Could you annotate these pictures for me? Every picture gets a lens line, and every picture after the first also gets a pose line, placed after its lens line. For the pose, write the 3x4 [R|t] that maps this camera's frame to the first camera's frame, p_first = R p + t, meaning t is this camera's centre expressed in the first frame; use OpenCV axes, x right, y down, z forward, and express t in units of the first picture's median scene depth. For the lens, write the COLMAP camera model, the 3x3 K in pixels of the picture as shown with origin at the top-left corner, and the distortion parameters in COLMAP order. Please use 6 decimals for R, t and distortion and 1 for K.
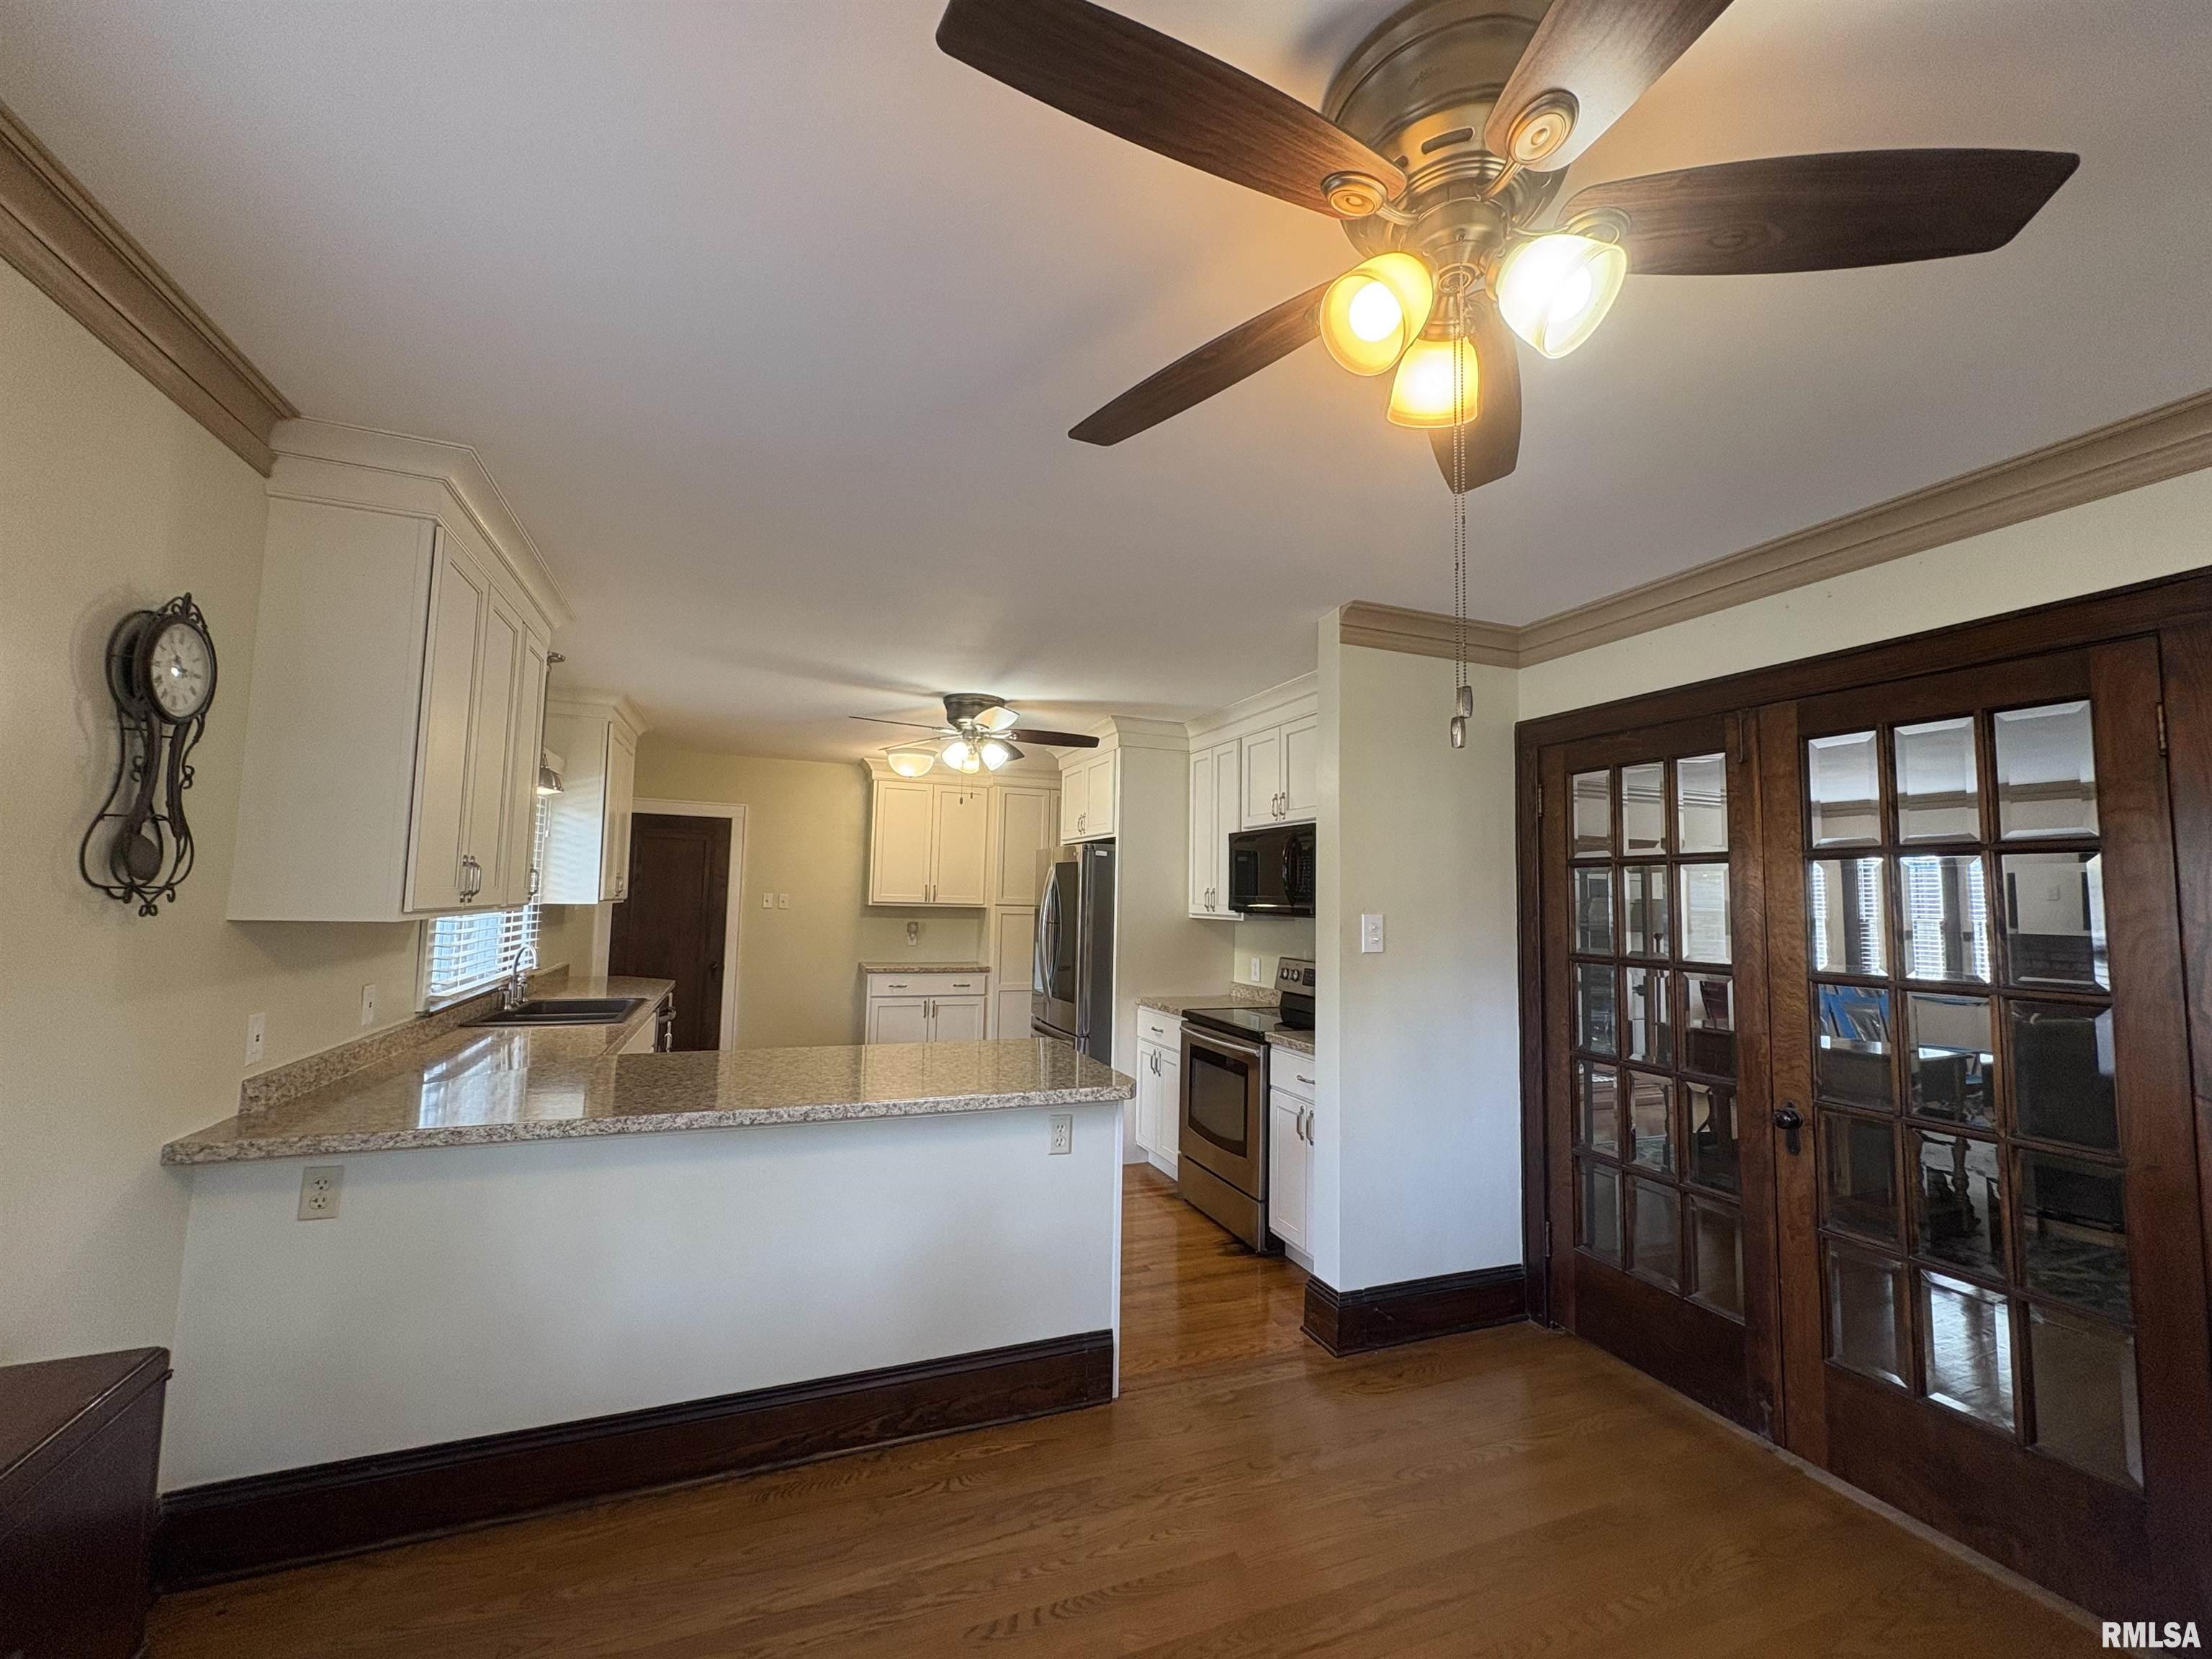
lens RADIAL K [[885.3, 0, 1111.9], [0, 885.3, 831.8], [0, 0, 1]] dist [0.011029, -0.000010]
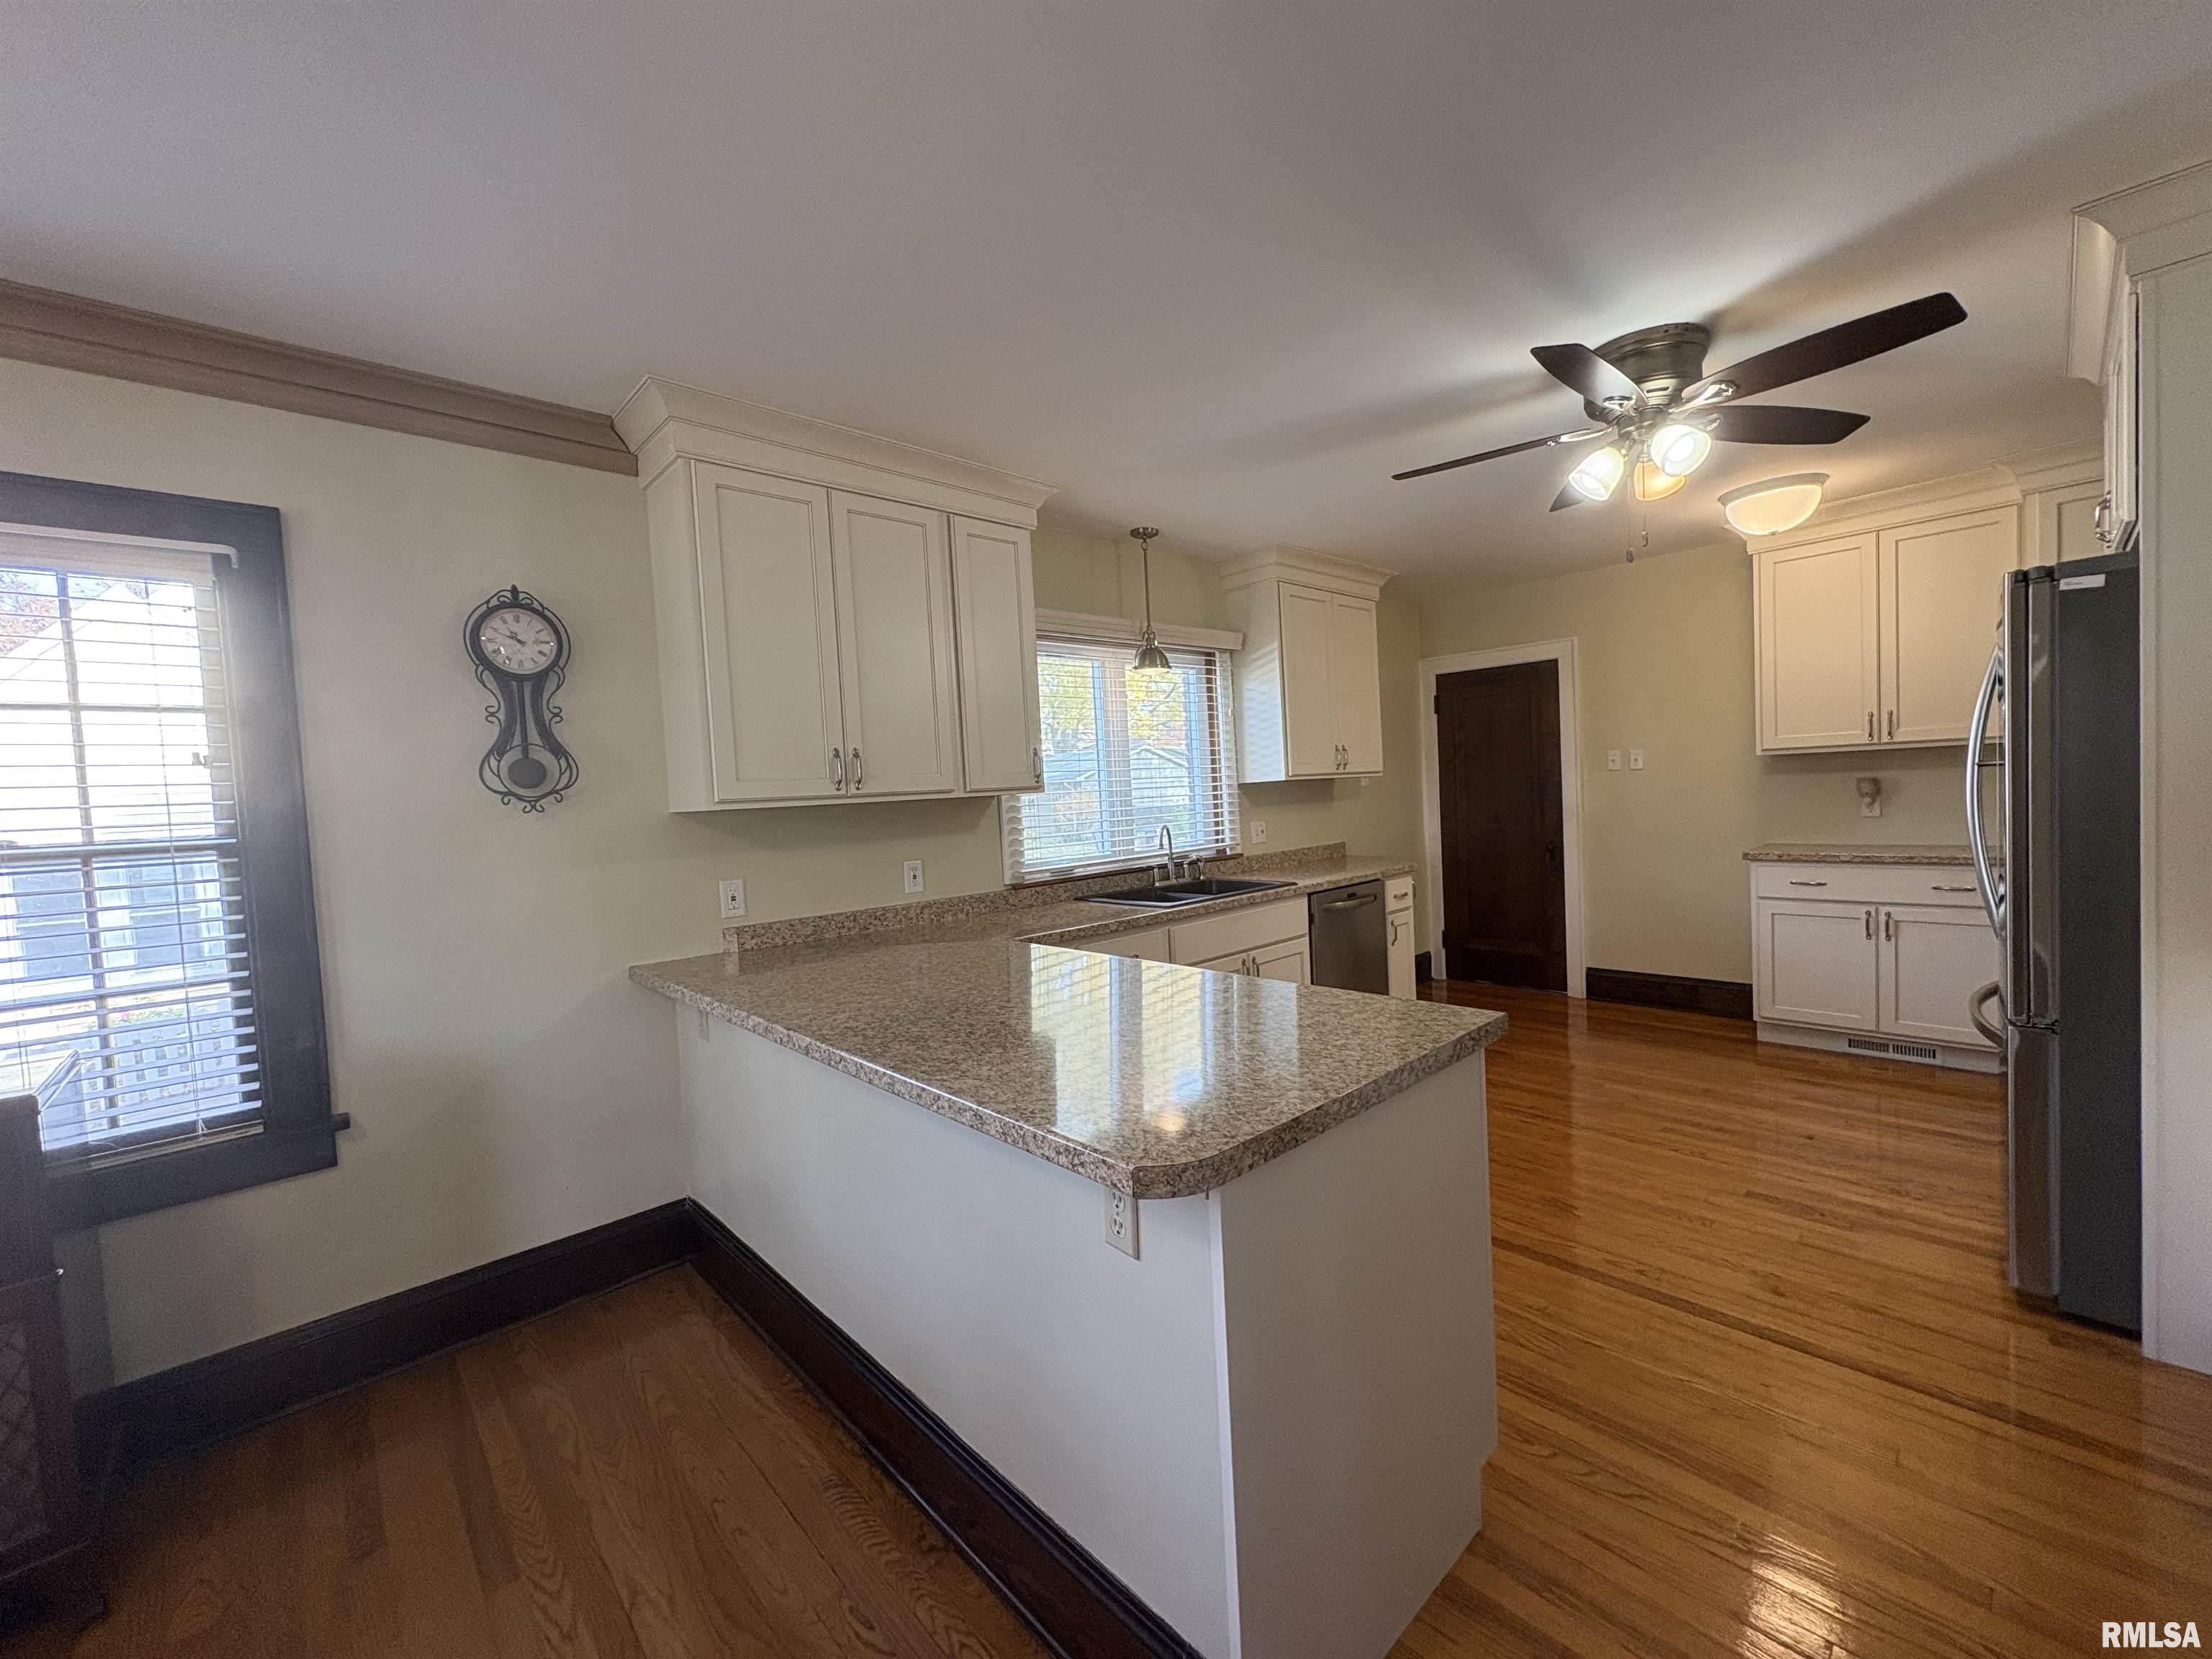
lens RADIAL K [[885.3, 0, 1111.0], [0, 885.3, 827.2], [0, 0, 1]] dist [0.011029, -0.000010]
pose [[0.359854, -0.003896, -0.933001, 0.391204], [0.131144, 0.990275, 0.046447, 0.107898], [0.923746, -0.139071, 0.356865, 0.836081]]
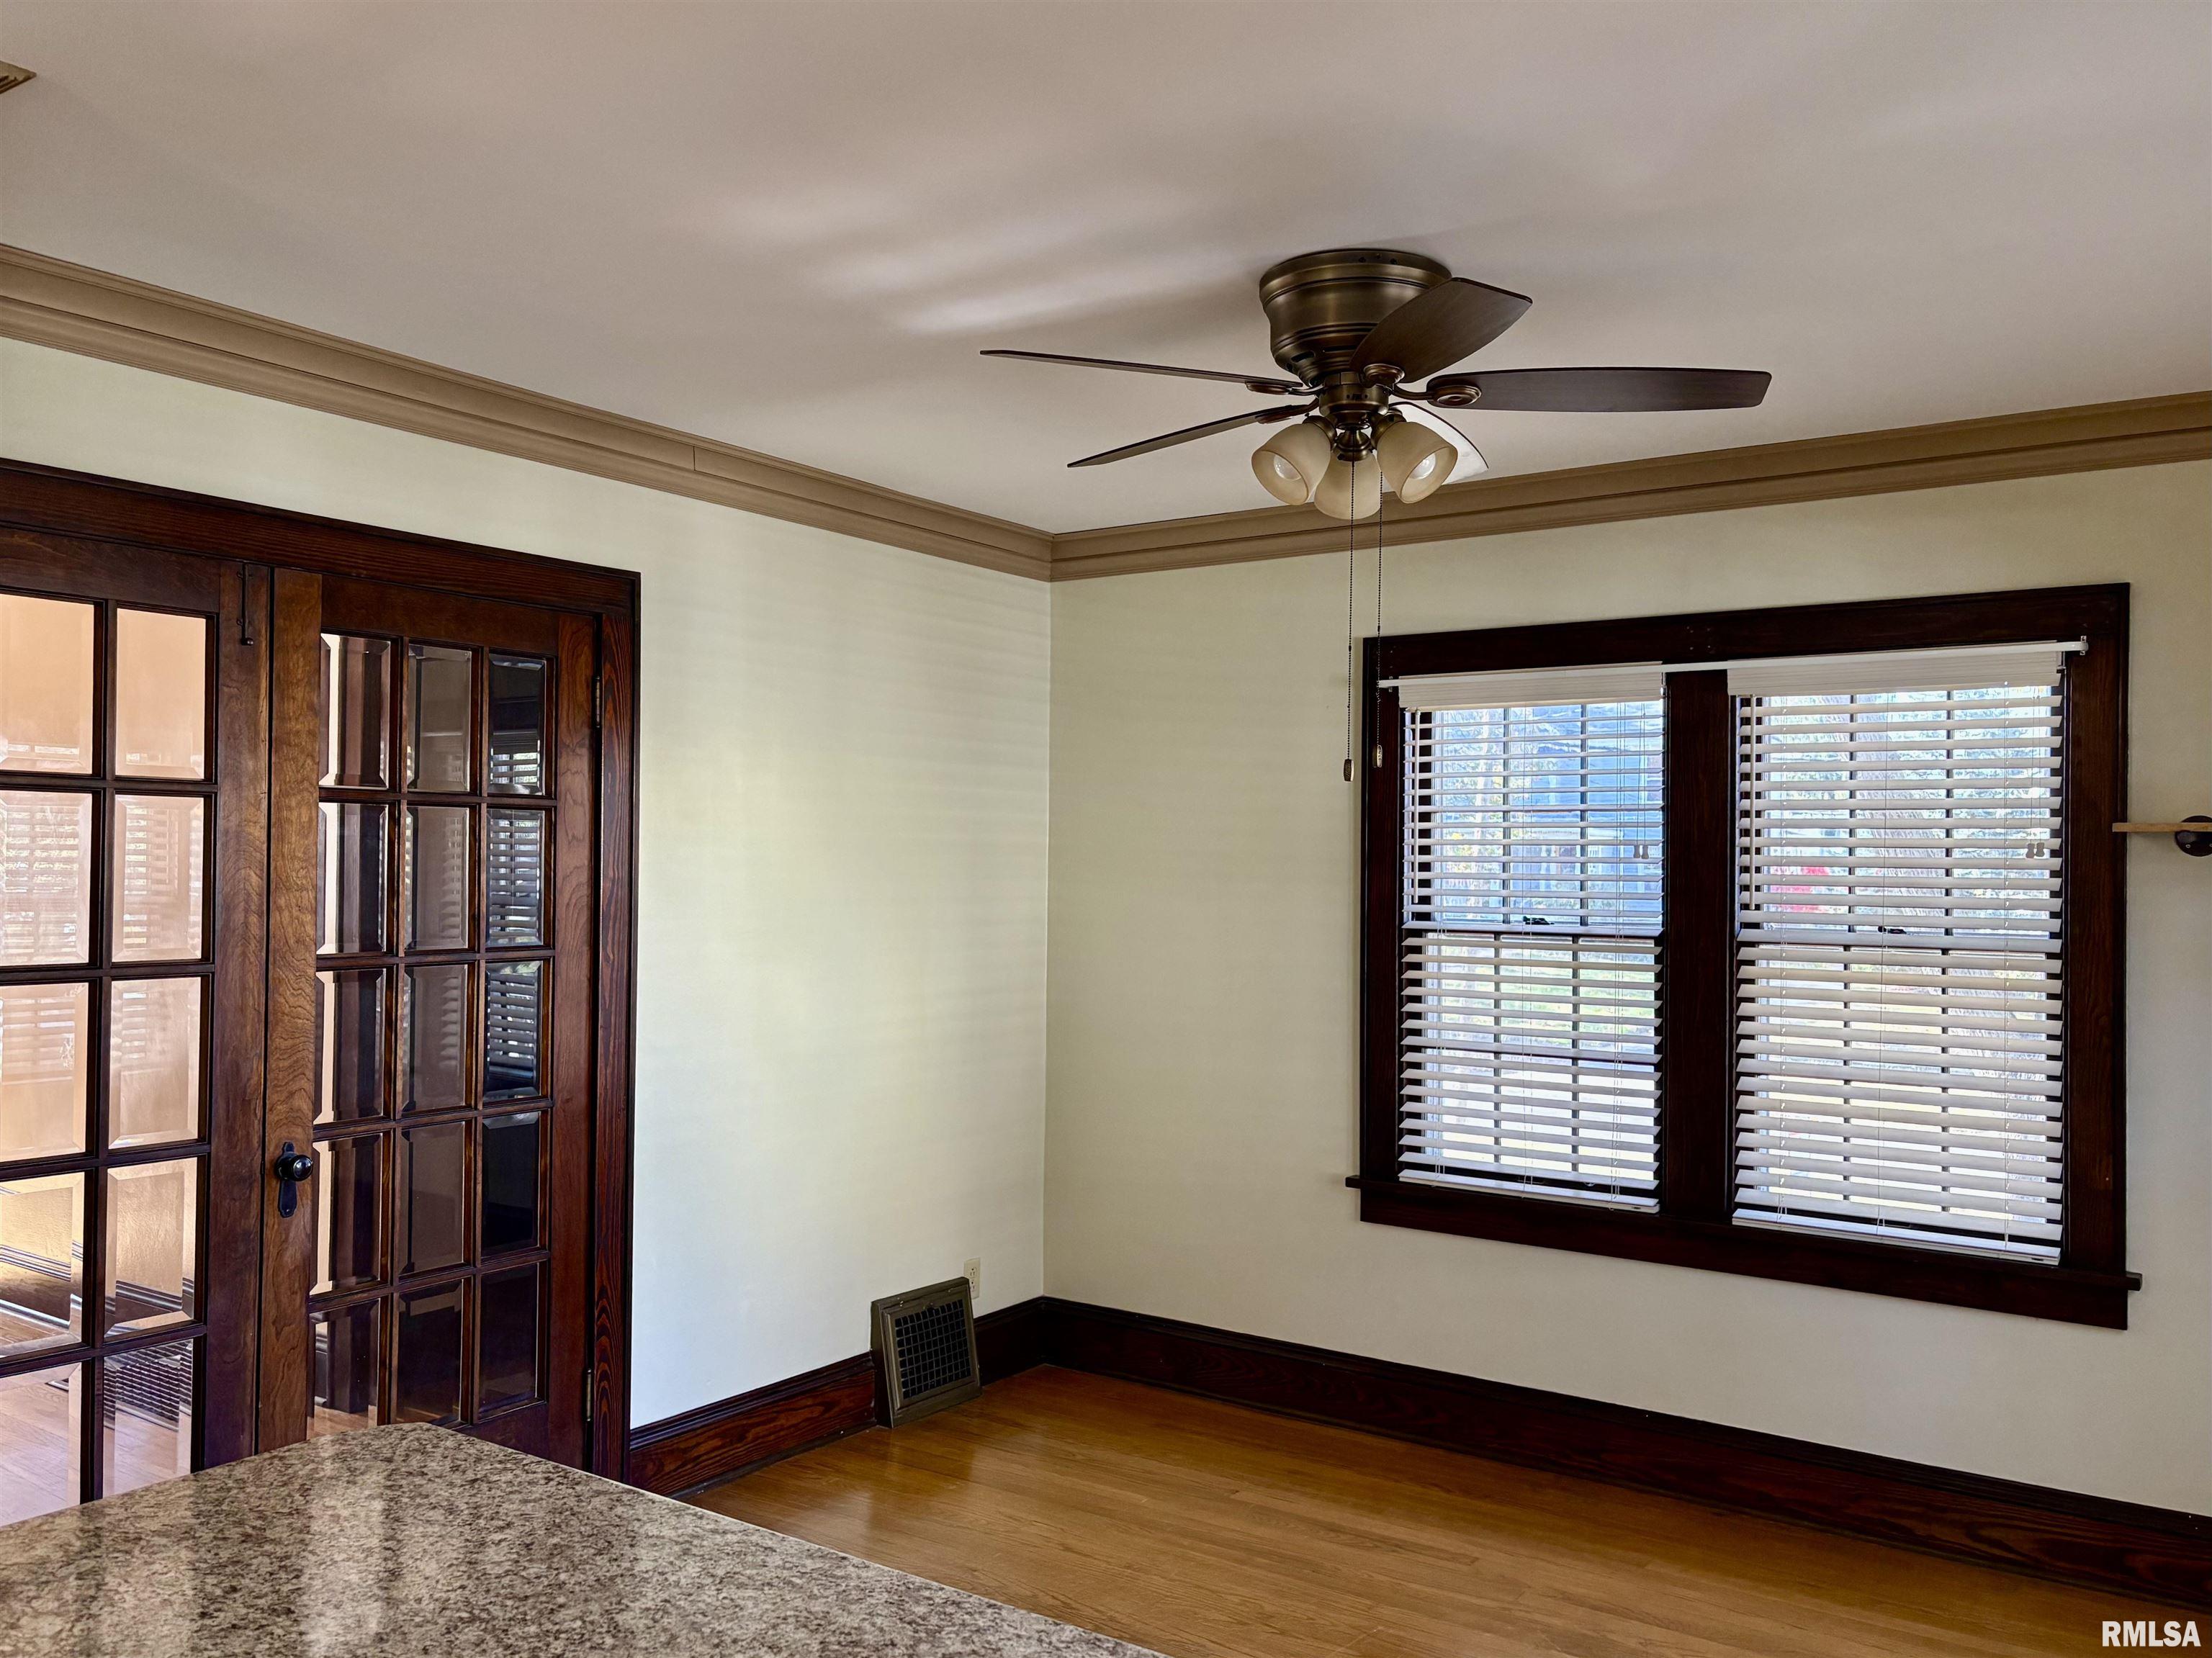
lens RADIAL K [[1653.8, 0, 1112.8], [0, 1653.8, 837.7], [0, 0, 1]] dist [0.015394, -0.045465]
pose [[-0.569722, -0.014545, 0.821709, -0.619075], [-0.087376, 0.995249, -0.042964, 0.056885], [-0.817179, -0.096275, -0.568286, 1.125500]]
